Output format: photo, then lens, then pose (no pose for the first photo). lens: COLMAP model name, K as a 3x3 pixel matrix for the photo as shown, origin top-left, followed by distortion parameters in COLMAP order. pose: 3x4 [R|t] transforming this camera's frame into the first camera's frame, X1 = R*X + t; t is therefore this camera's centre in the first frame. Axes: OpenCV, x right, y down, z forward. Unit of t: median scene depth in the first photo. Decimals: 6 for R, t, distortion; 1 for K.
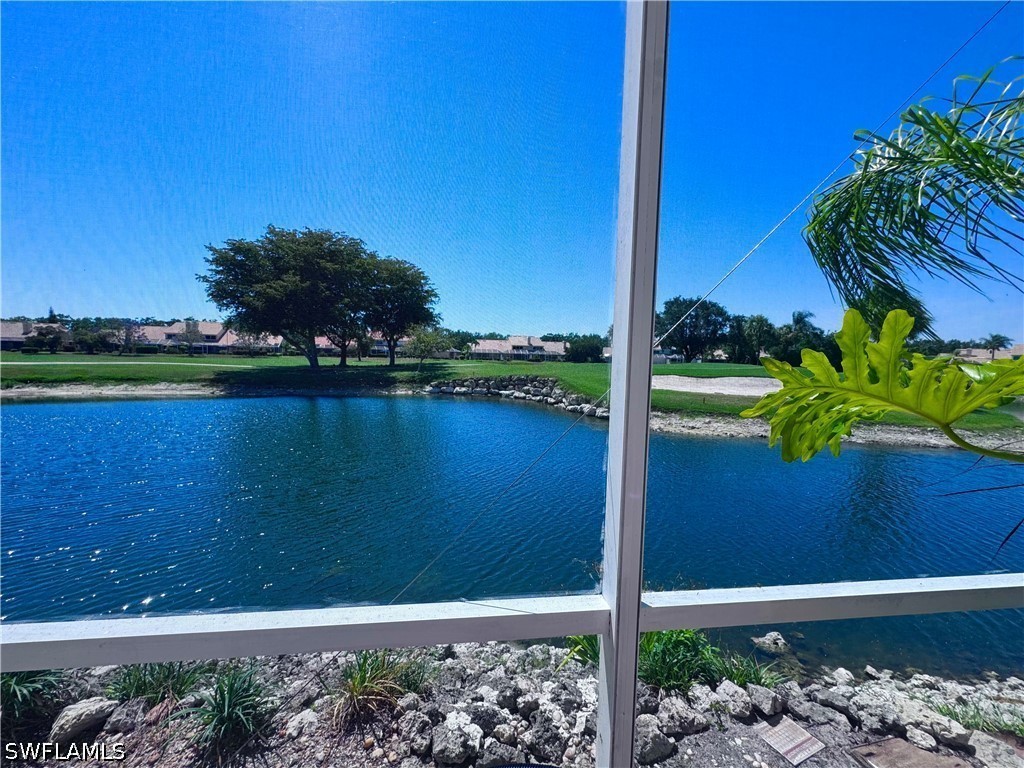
lens RADIAL K [[409.5, 0, 511.8], [0, 409.5, 382.6], [0, 0, 1]] dist [-0.000971, 0.000162]
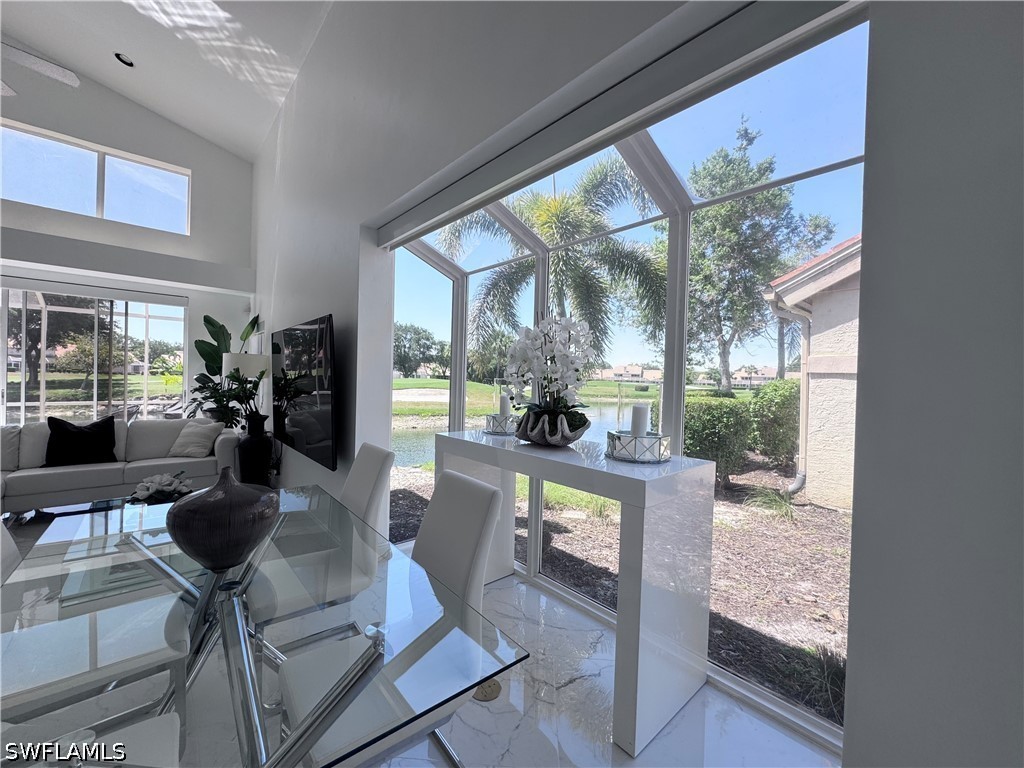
lens RADIAL K [[409.5, 0, 508.8], [0, 409.5, 381.7], [0, 0, 1]] dist [-0.000971, 0.000162]
pose [[0.830279, -0.006223, 0.557313, 0.031350], [0.028850, 0.999077, -0.031824, 0.009436], [-0.556601, 0.042501, 0.829692, -0.184433]]
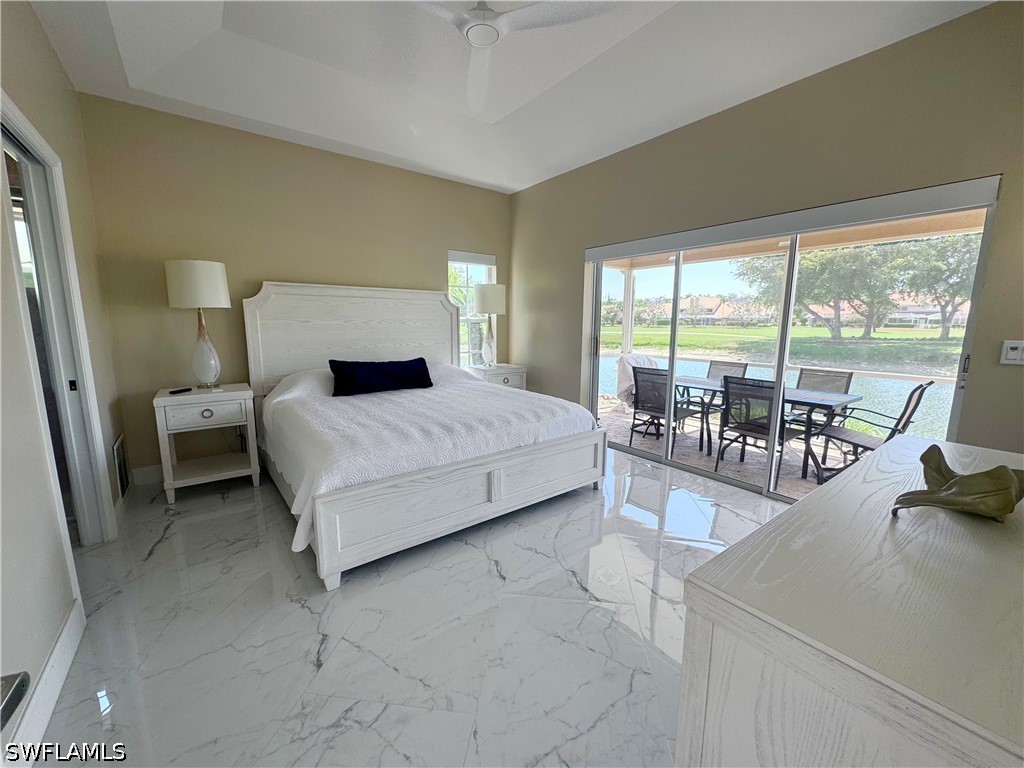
lens RADIAL K [[409.5, 0, 511.7], [0, 409.5, 382.7], [0, 0, 1]] dist [-0.000971, 0.000162]
pose [[0.508179, 0.111301, -0.854029, -0.045115], [-0.050068, 0.993755, 0.099718, 0.004963], [0.859795, -0.007916, 0.510578, -0.101637]]
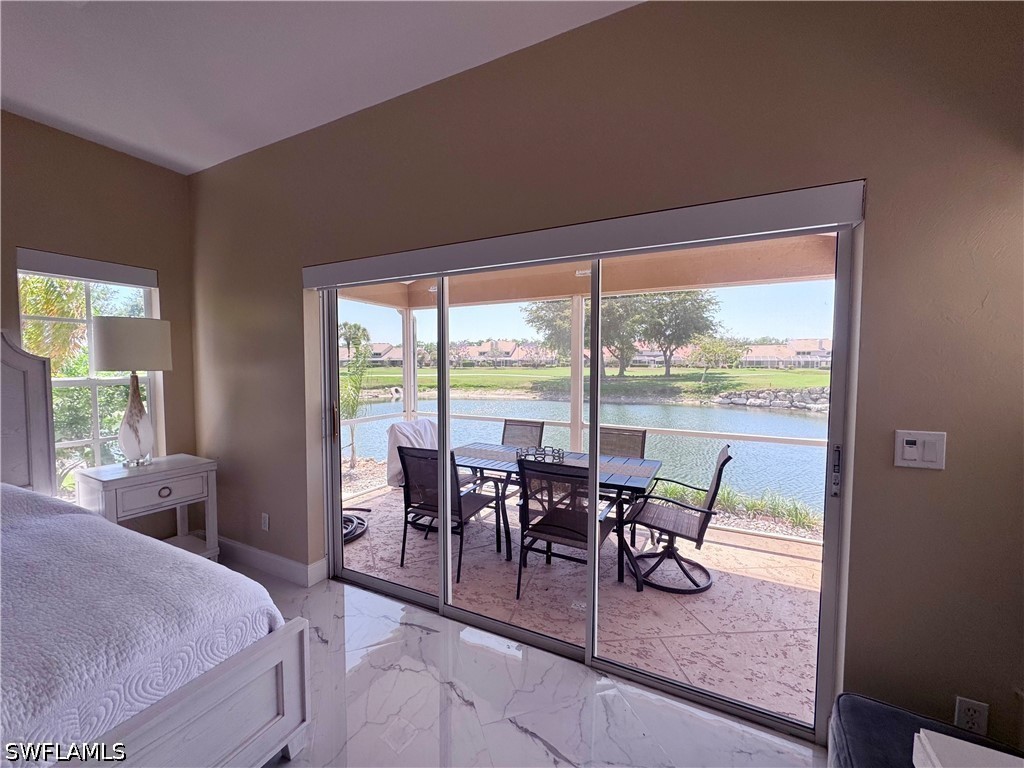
lens RADIAL K [[409.5, 0, 511.7], [0, 409.5, 382.4], [0, 0, 1]] dist [-0.000971, 0.000162]
pose [[0.834526, 0.005819, -0.550938, -0.060759], [-0.018492, 0.999677, -0.017451, 0.000501], [0.550659, 0.024751, 0.834364, -0.075491]]
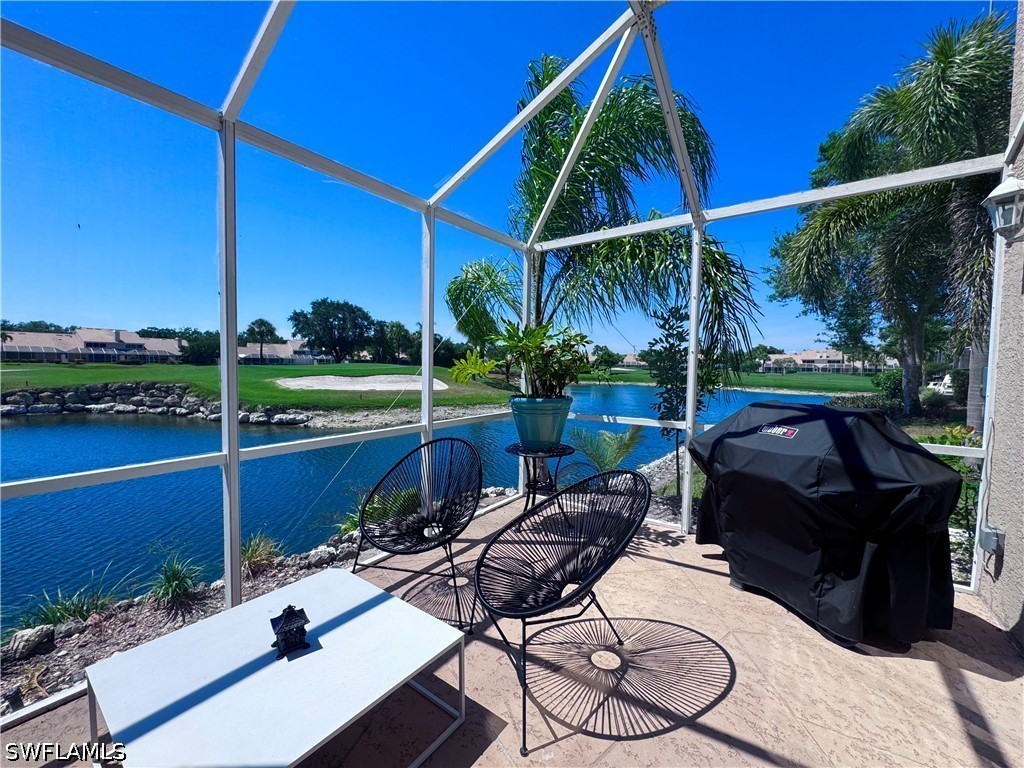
lens RADIAL K [[409.5, 0, 512.5], [0, 409.5, 382.5], [0, 0, 1]] dist [-0.000971, 0.000162]
pose [[0.683847, -0.045694, 0.728194, -0.031190], [0.047114, 0.998720, 0.018424, 0.001818], [-0.728103, 0.021709, 0.685124, -0.035331]]
